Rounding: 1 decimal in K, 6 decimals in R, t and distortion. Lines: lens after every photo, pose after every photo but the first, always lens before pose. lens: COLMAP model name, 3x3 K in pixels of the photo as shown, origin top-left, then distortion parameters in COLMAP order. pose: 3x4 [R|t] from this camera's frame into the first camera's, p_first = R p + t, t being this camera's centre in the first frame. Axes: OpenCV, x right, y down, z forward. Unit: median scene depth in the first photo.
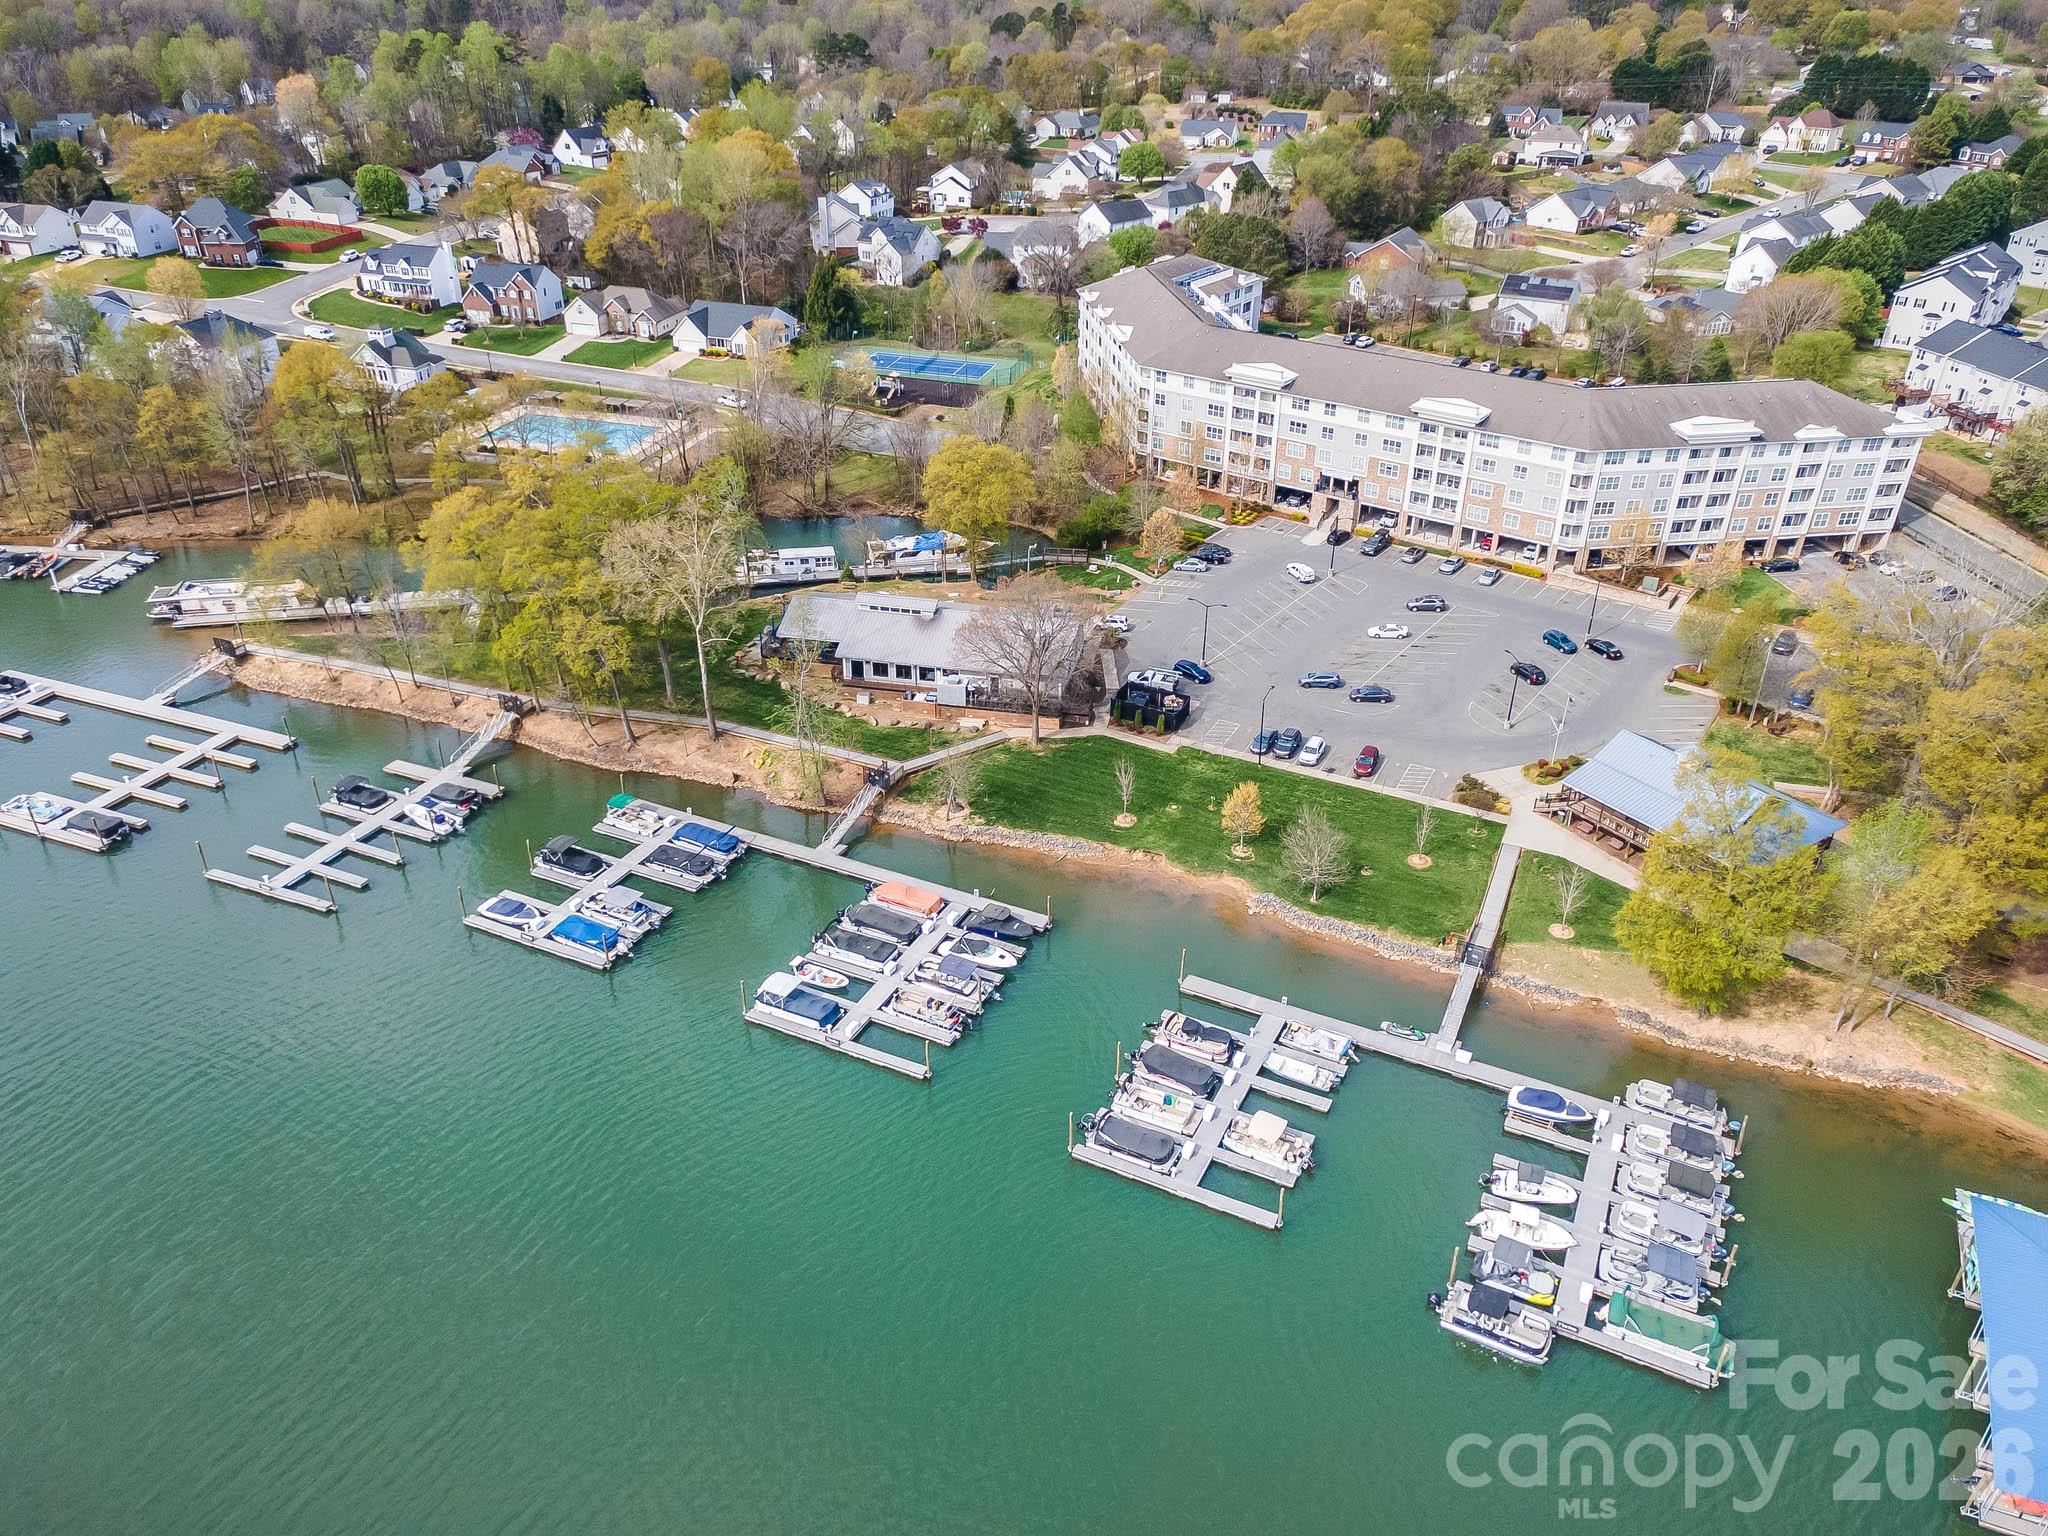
lens RADIAL K [[1470.1, 0, 1024.0], [0, 1470.1, 768.0], [0, 0, 1]] dist [0.048015, 0.006968]
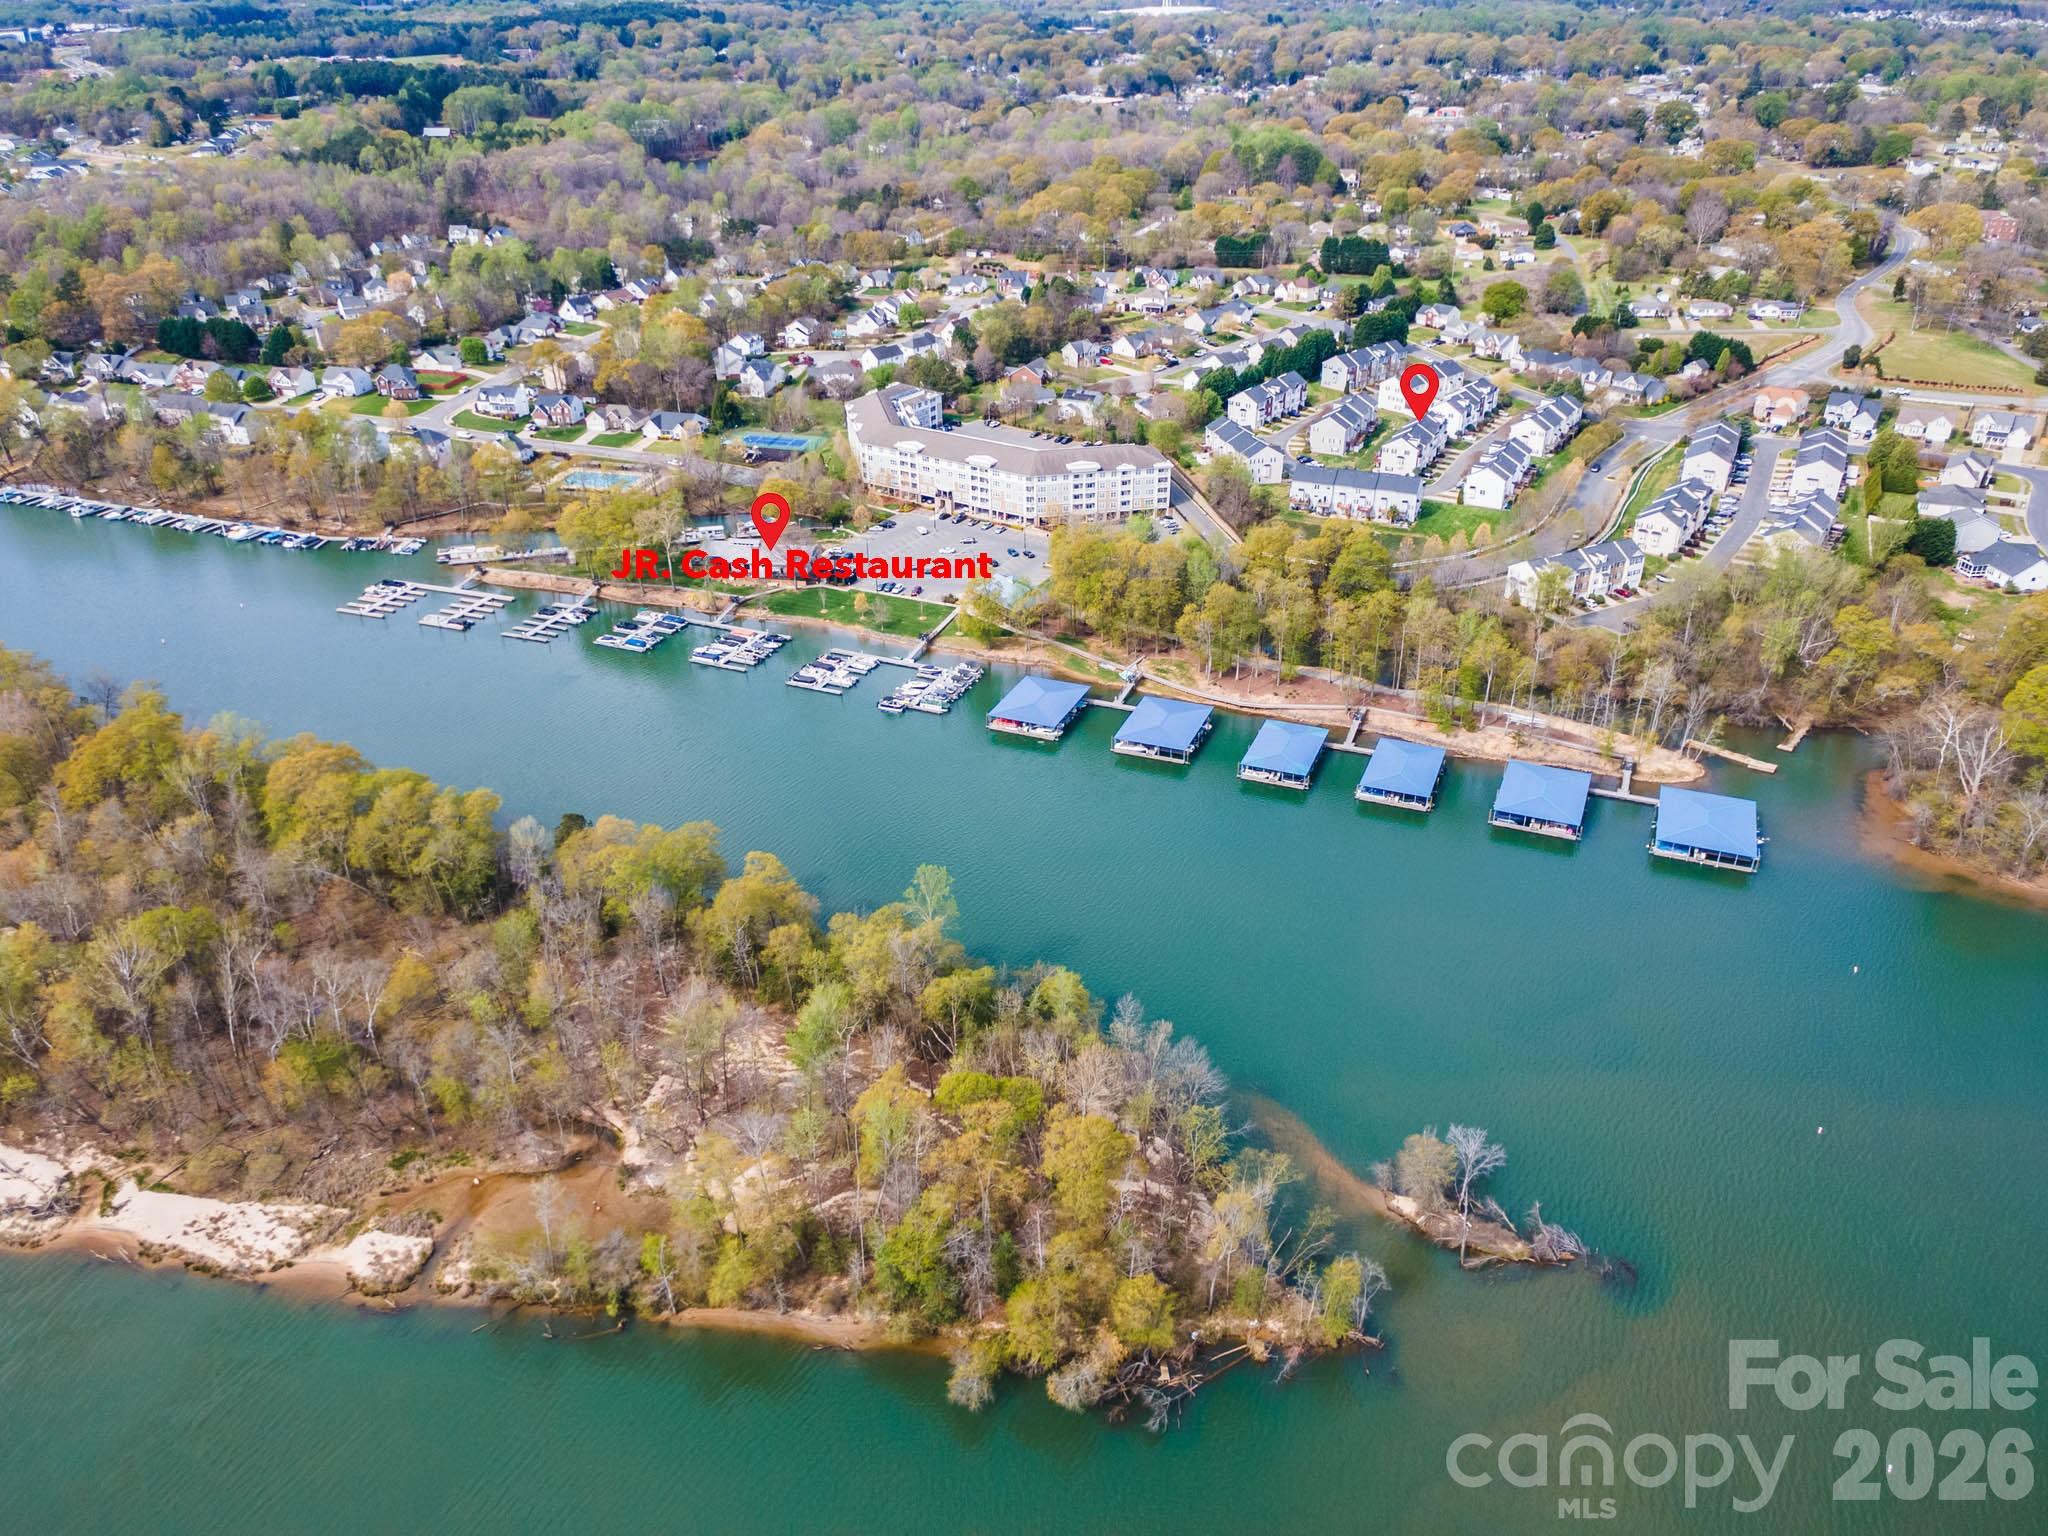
lens RADIAL K [[1470.1, 0, 1024.0], [0, 1470.1, 768.0], [0, 0, 1]] dist [0.048015, 0.006968]
pose [[0.998667, -0.036121, 0.036867, 0.190857], [0.036981, 0.999053, -0.022915, 0.234702], [-0.036005, 0.024247, 0.999057, -1.031792]]
